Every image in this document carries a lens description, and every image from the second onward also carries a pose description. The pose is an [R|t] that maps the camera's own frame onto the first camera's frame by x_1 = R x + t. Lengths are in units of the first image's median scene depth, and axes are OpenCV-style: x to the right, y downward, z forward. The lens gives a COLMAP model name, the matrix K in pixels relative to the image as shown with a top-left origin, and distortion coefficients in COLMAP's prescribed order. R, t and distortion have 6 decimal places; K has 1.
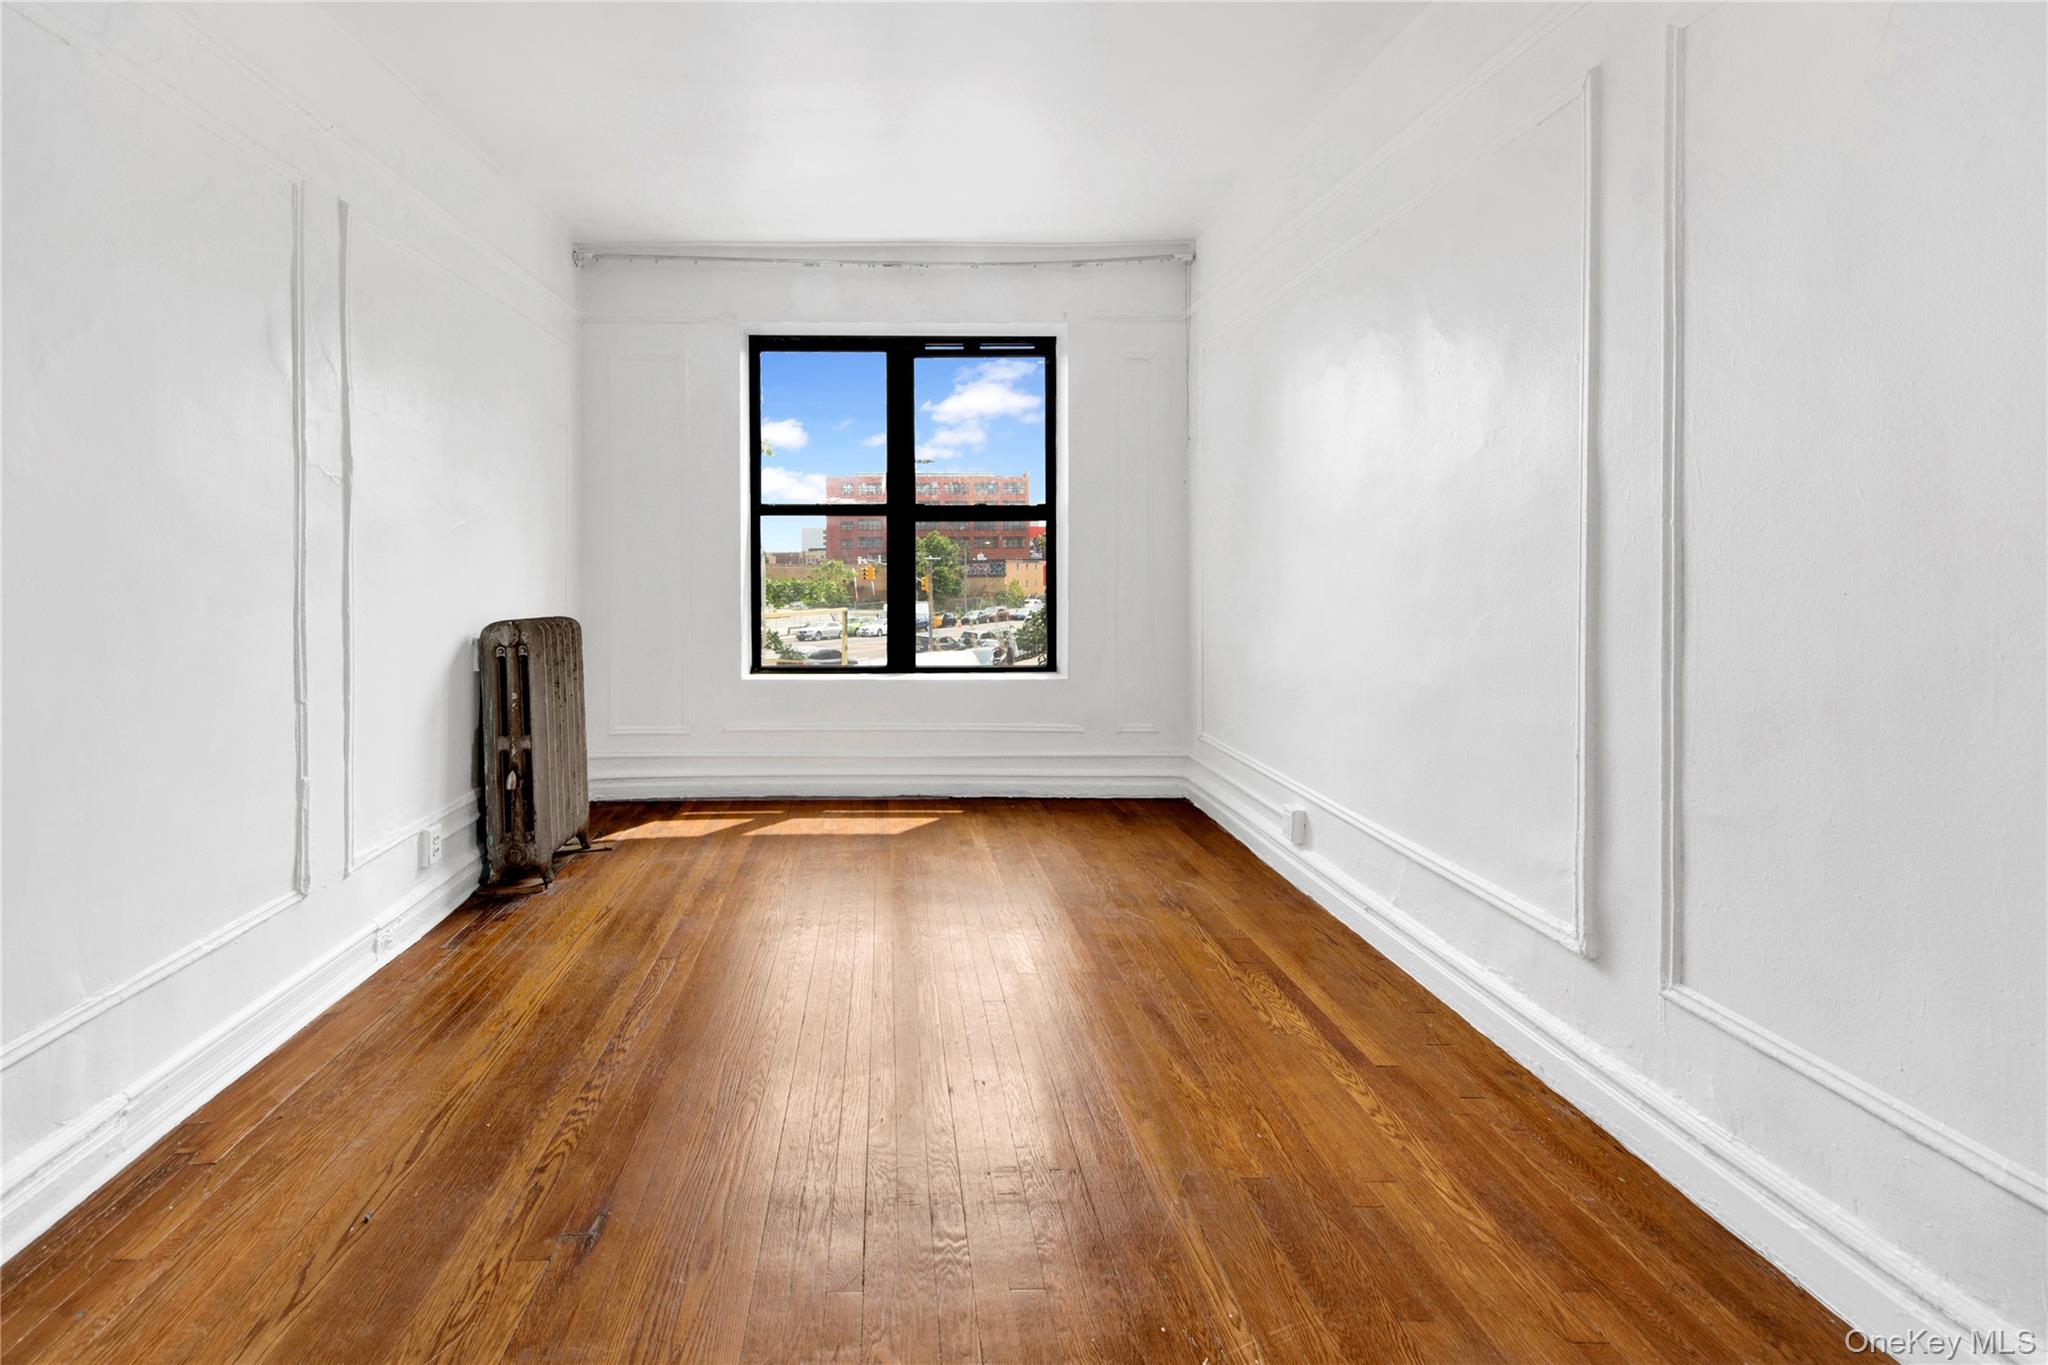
lens RADIAL K [[1087.9, 0, 1021.5], [0, 1087.9, 593.3], [0, 0, 1]] dist [0.000084, -0.000469]
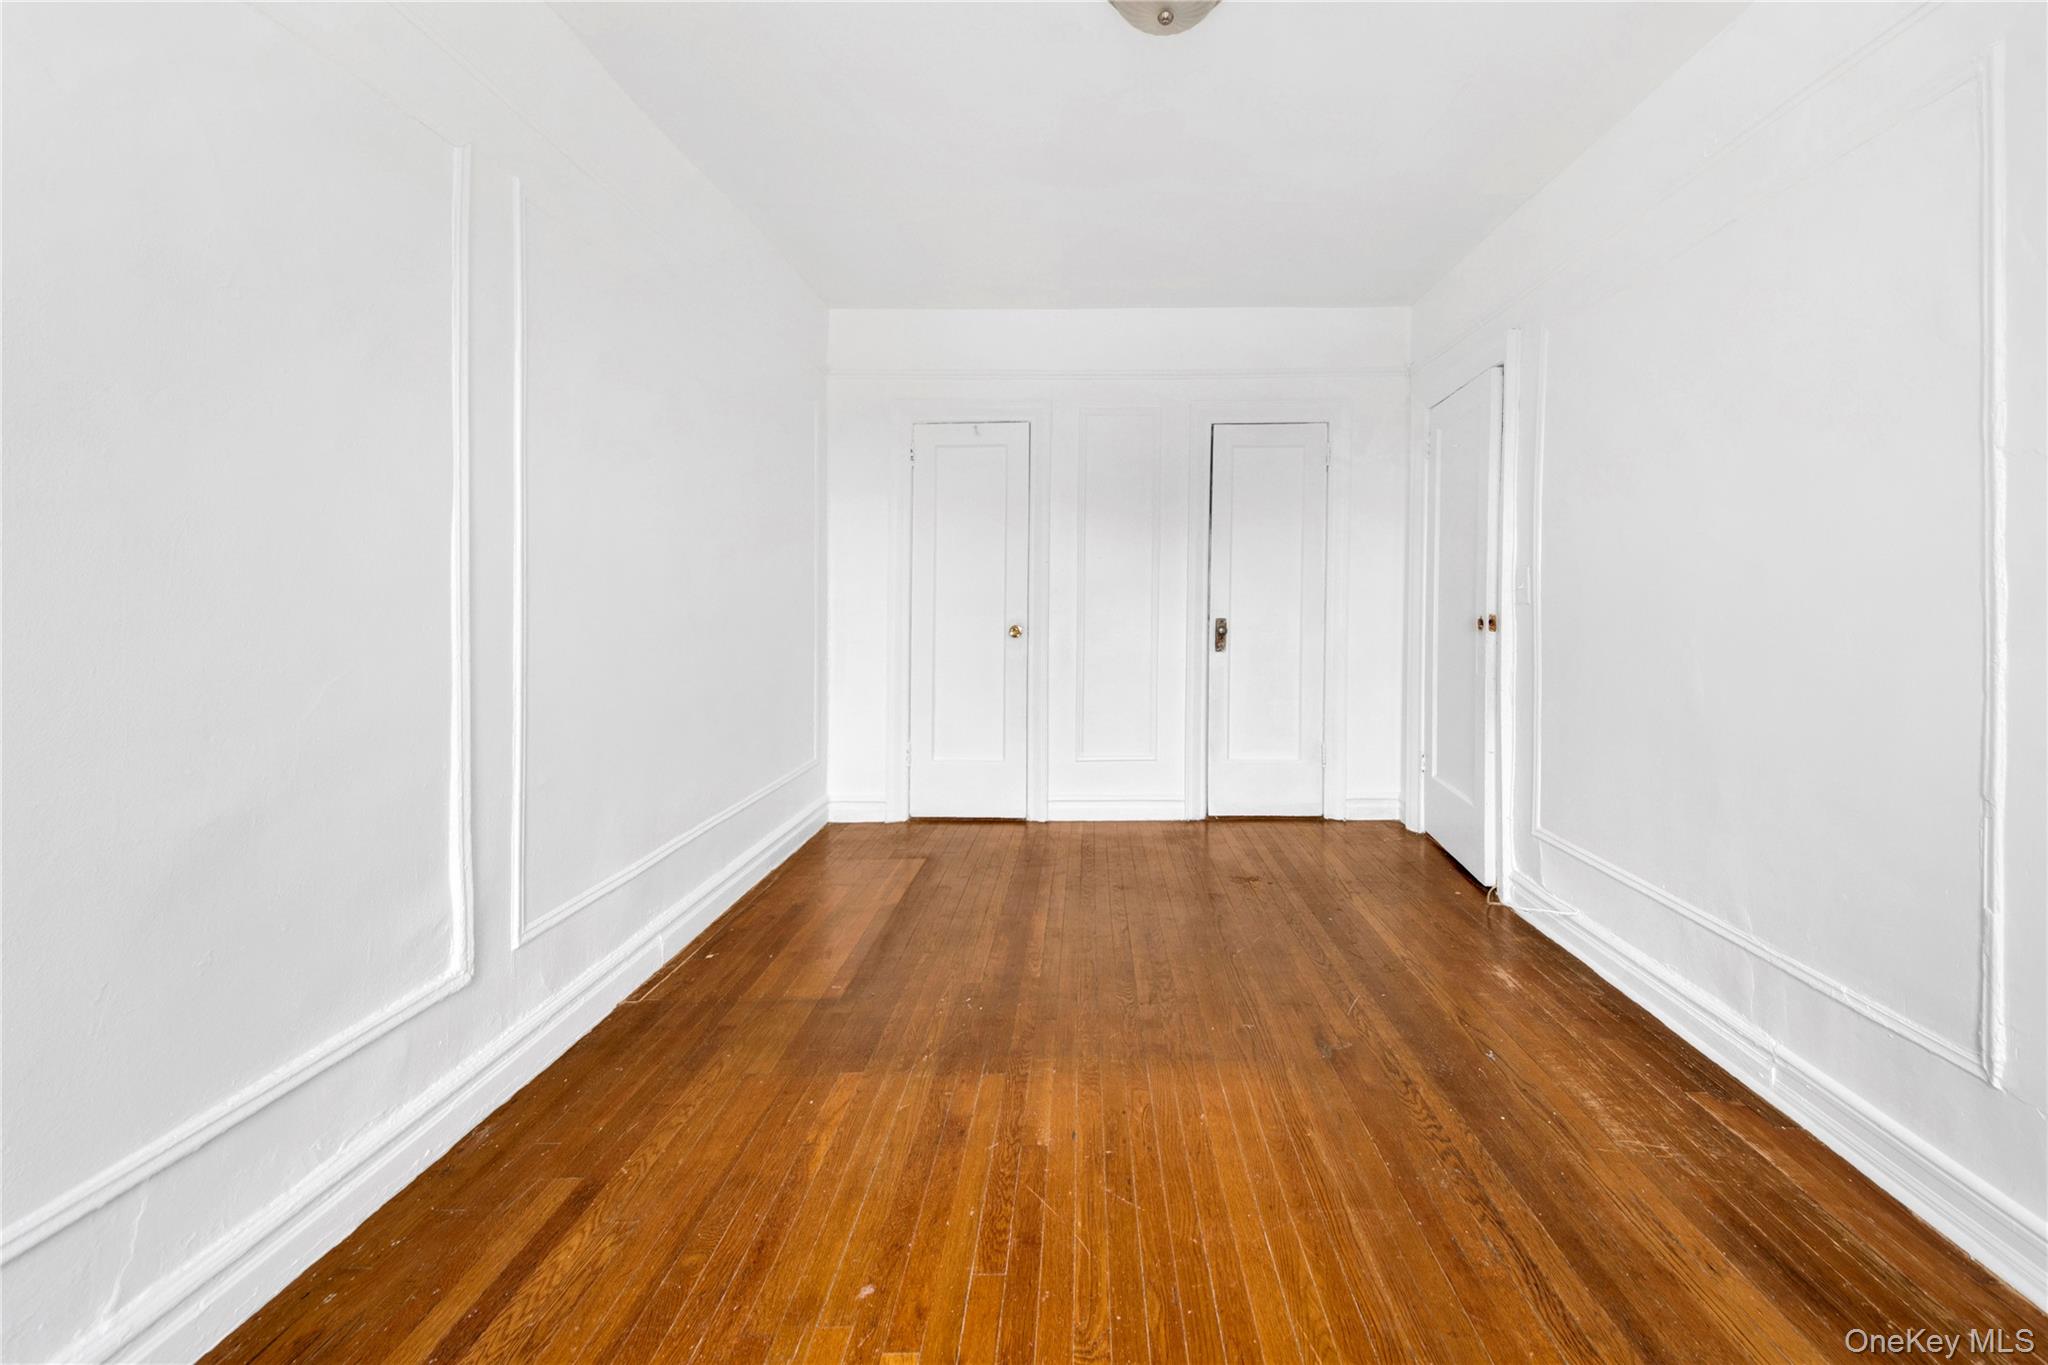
lens RADIAL K [[1087.9, 0, 1021.5], [0, 1087.9, 593.3], [0, 0, 1]] dist [0.000084, -0.000469]
pose [[-0.982288, 0.004722, 0.187316, -0.196069], [0.006683, 0.999929, 0.009841, -0.044182], [-0.187257, 0.010919, -0.982250, 1.888405]]
